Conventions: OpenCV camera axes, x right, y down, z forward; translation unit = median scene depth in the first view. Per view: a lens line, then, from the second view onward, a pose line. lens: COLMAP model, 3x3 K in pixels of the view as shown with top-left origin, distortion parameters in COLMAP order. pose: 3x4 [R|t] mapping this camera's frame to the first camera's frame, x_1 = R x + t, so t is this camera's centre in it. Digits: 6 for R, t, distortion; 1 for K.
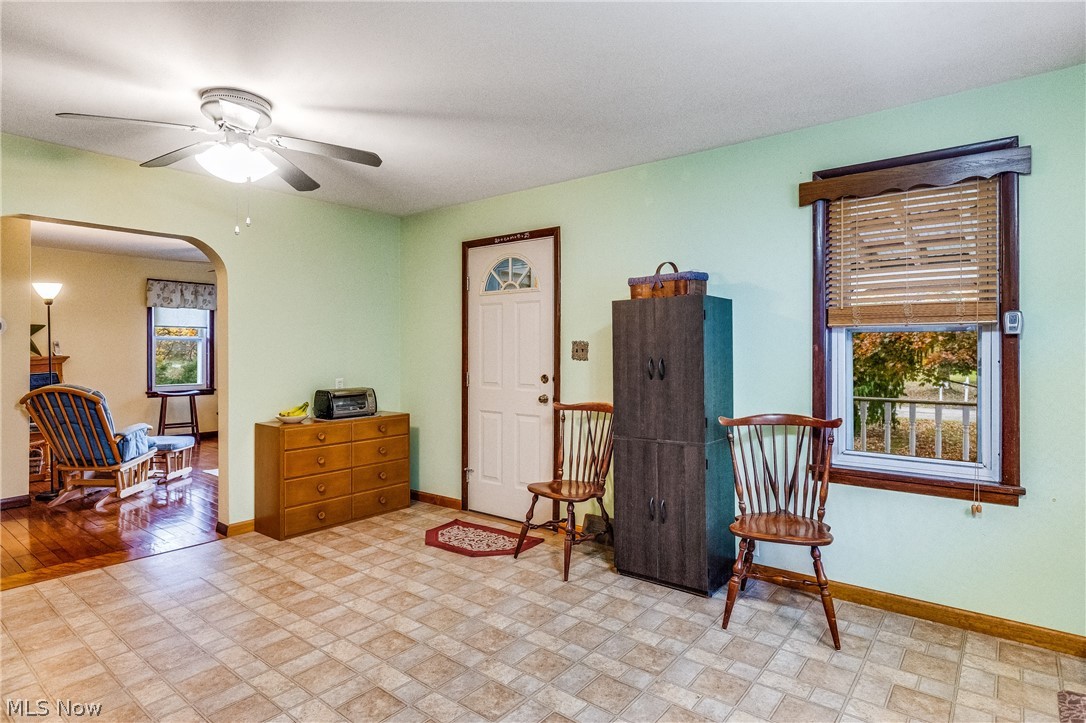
lens RADIAL K [[590.9, 0, 542.4], [0, 590.9, 353.8], [0, 0, 1]] dist [0.000369, 0.000342]
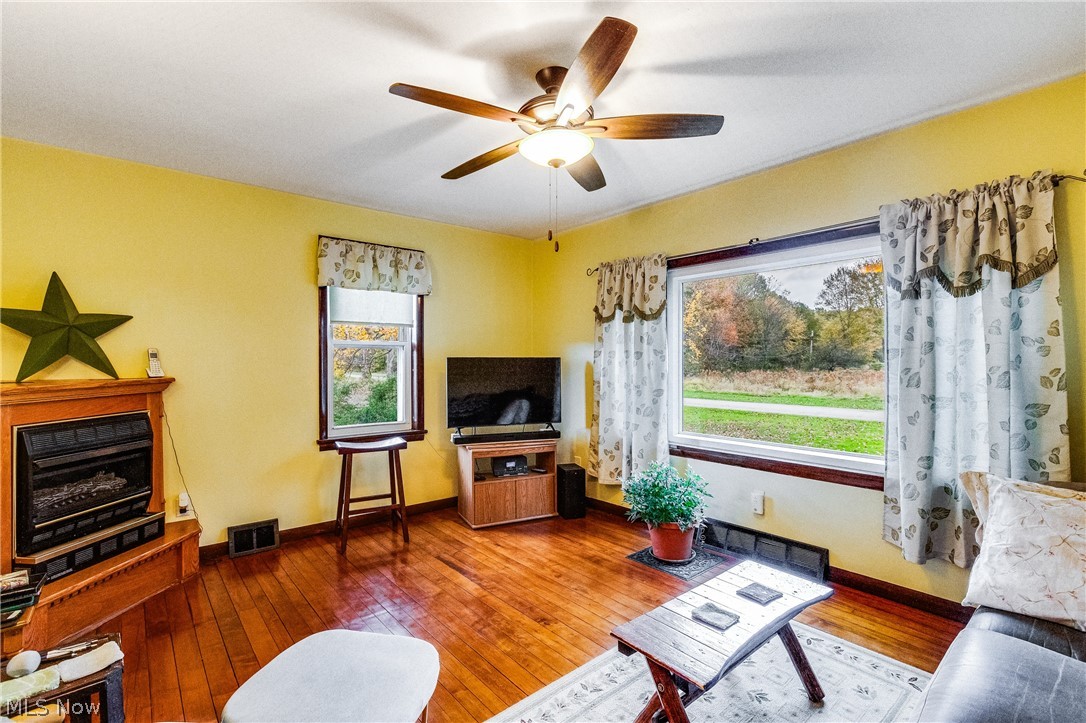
lens RADIAL K [[495.8, 0, 537.9], [0, 495.8, 362.6], [0, 0, 1]] dist [-0.001085, -0.000027]
pose [[0.979870, -0.000699, -0.199633, -0.364017], [0.000692, 1.000000, -0.000104, -0.007691], [0.199633, -0.000037, 0.979871, 0.569137]]
